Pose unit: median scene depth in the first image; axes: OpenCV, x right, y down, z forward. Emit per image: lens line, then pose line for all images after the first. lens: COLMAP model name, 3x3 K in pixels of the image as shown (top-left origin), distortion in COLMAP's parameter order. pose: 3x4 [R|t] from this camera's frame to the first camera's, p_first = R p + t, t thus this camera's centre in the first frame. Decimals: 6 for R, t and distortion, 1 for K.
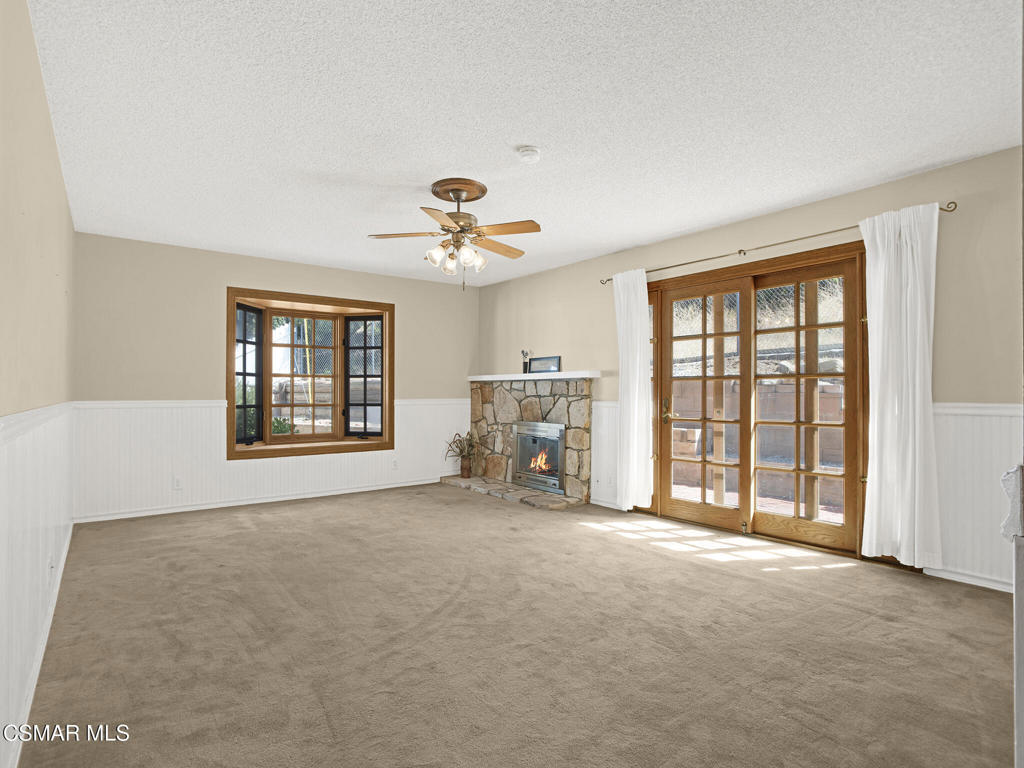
lens RADIAL K [[542.3, 0, 501.3], [0, 542.3, 388.5], [0, 0, 1]] dist [-0.000619, 0.001217]
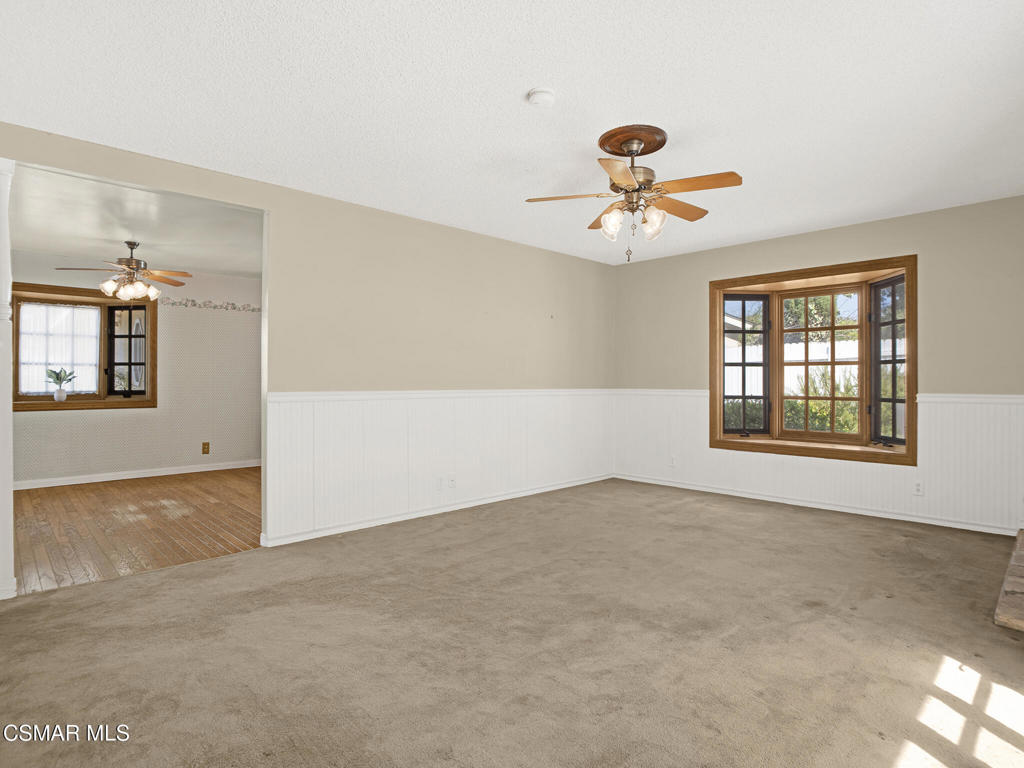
lens RADIAL K [[542.3, 0, 501.5], [0, 542.3, 383.2], [0, 0, 1]] dist [-0.000619, 0.001217]
pose [[0.122065, 0.000058, -0.992522, 0.588049], [0.006602, 0.999978, 0.000870, 0.005354], [0.992500, -0.006658, 0.122062, 0.573527]]
